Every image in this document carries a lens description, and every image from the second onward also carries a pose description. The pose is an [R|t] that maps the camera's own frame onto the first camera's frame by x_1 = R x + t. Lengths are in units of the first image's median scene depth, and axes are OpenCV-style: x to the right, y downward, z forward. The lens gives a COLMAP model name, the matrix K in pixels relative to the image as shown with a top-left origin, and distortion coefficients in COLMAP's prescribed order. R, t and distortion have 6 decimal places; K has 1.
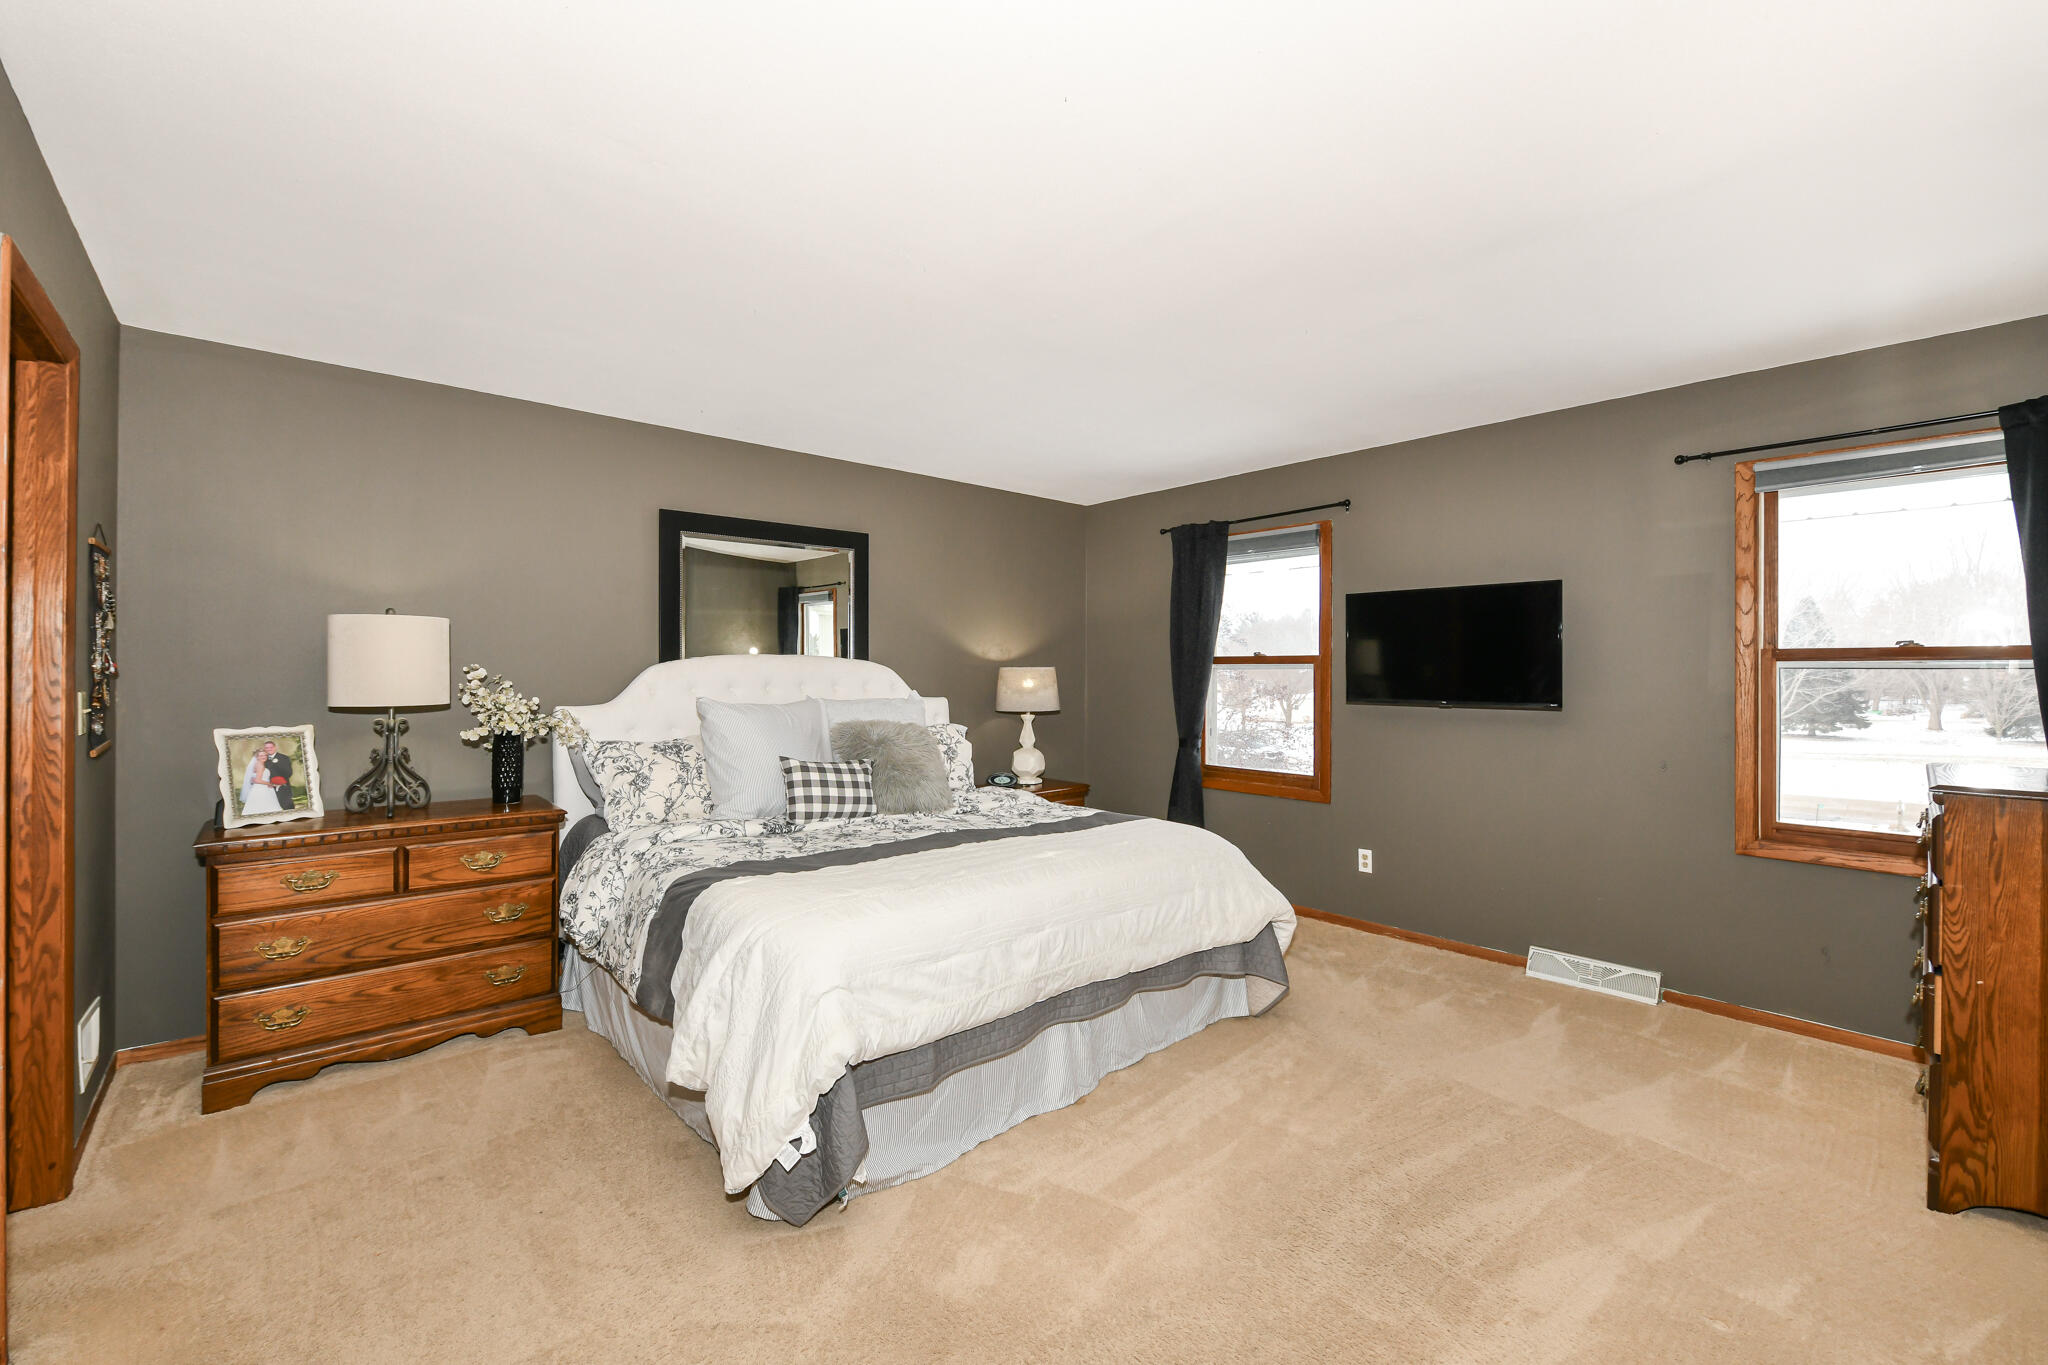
lens RADIAL K [[859.3, 0, 1024.0], [0, 859.3, 682.5], [0, 0, 1]] dist [0.000428, -0.000015]
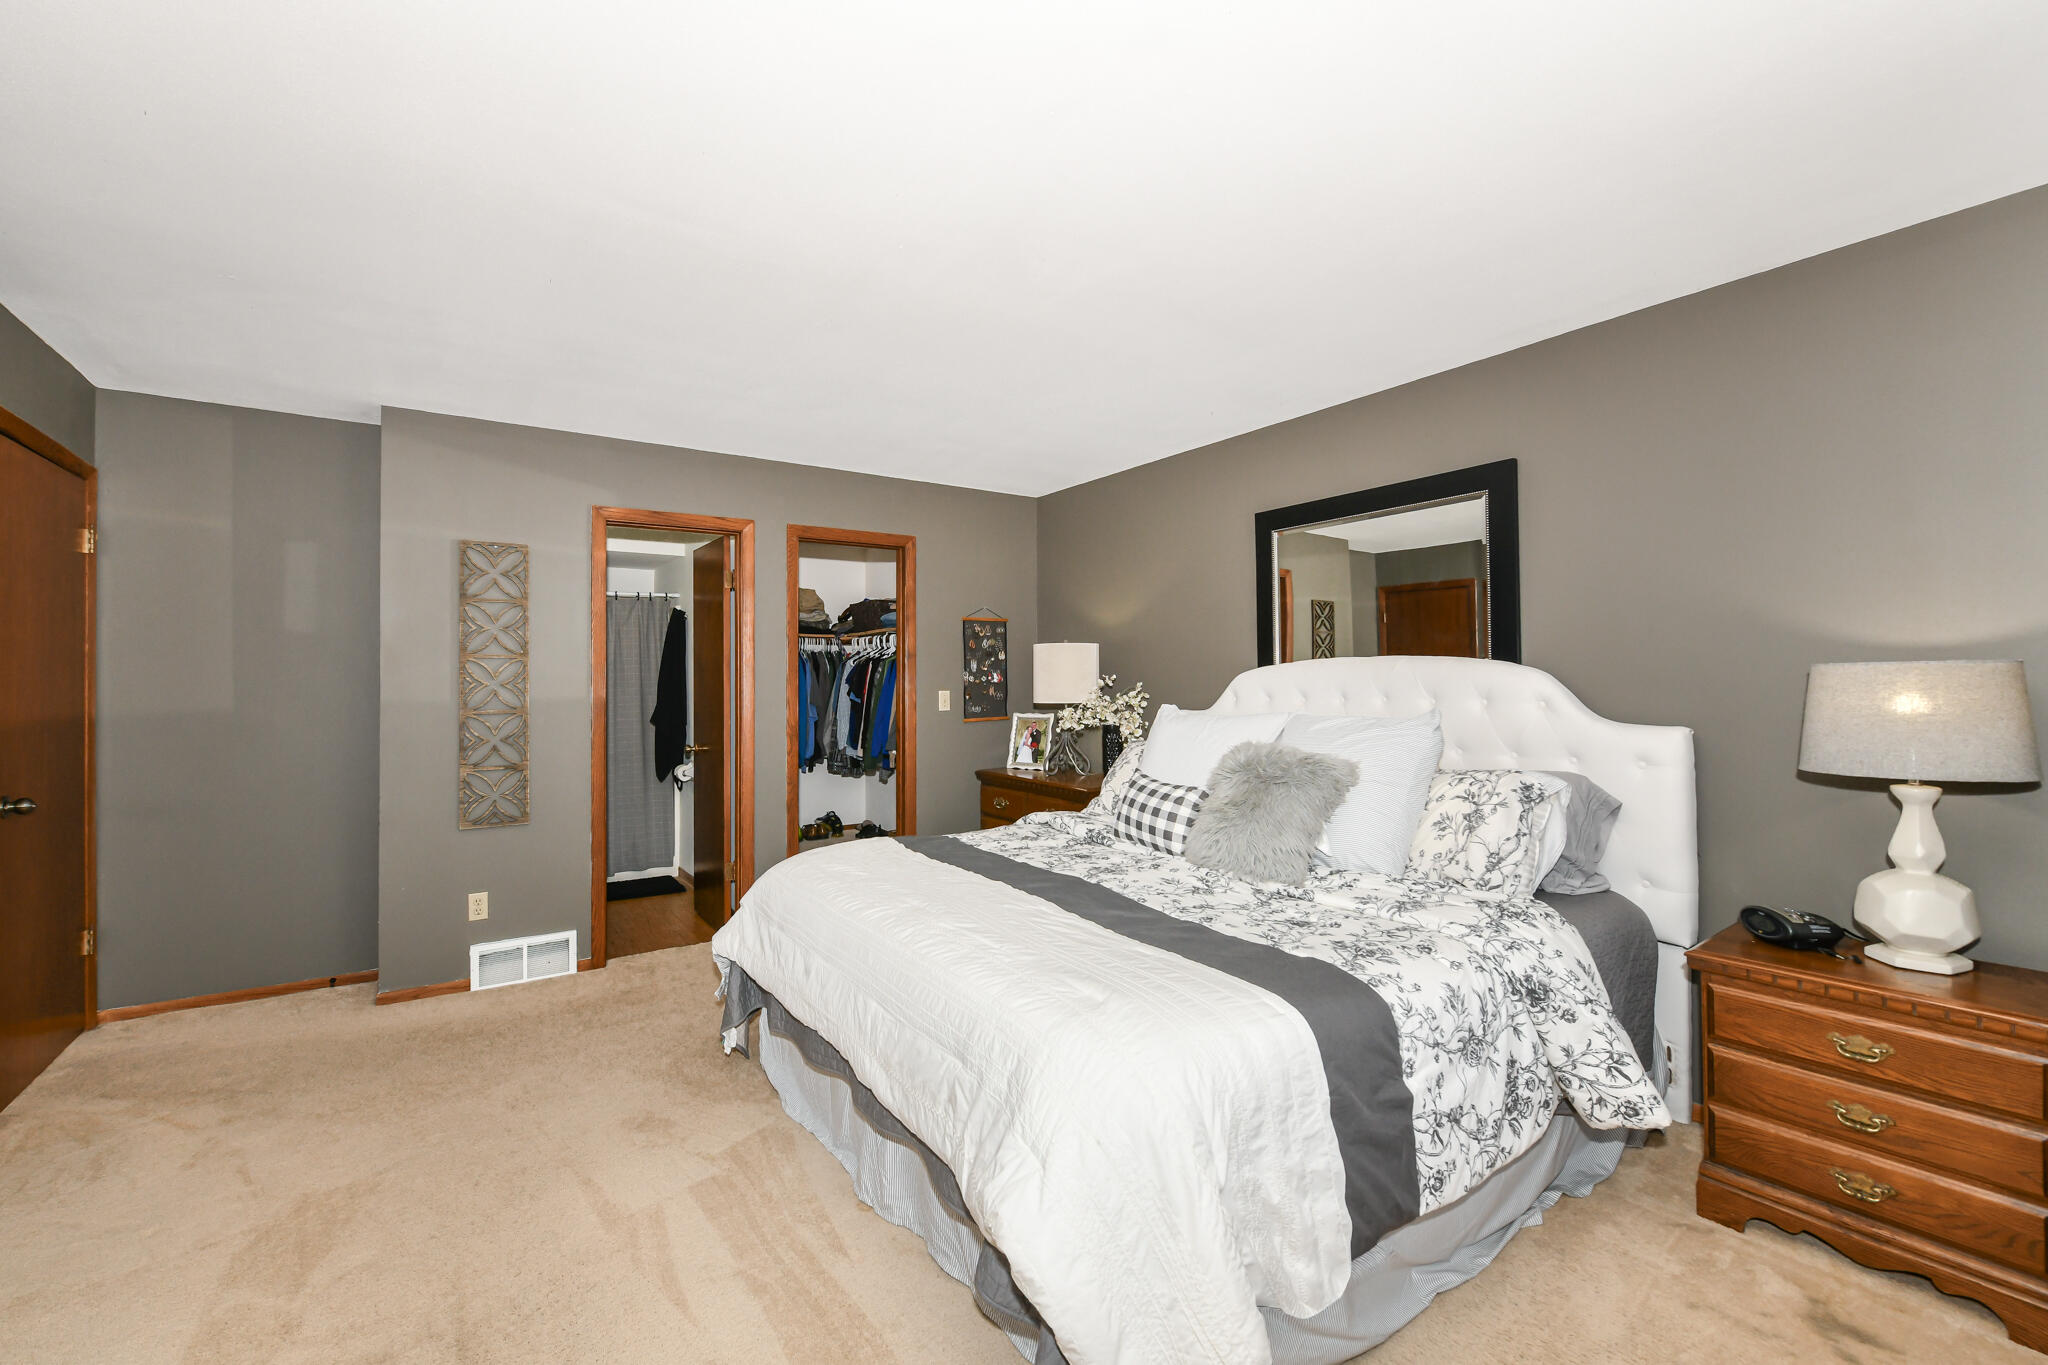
lens RADIAL K [[834.9, 0, 1036.6], [0, 834.9, 693.1], [0, 0, 1]] dist [0.001338, -0.000098]
pose [[-0.096838, 0.027802, -0.994912, 0.751065], [0.008200, 0.999598, 0.027135, -0.032644], [0.995266, -0.005530, -0.097027, 1.135353]]
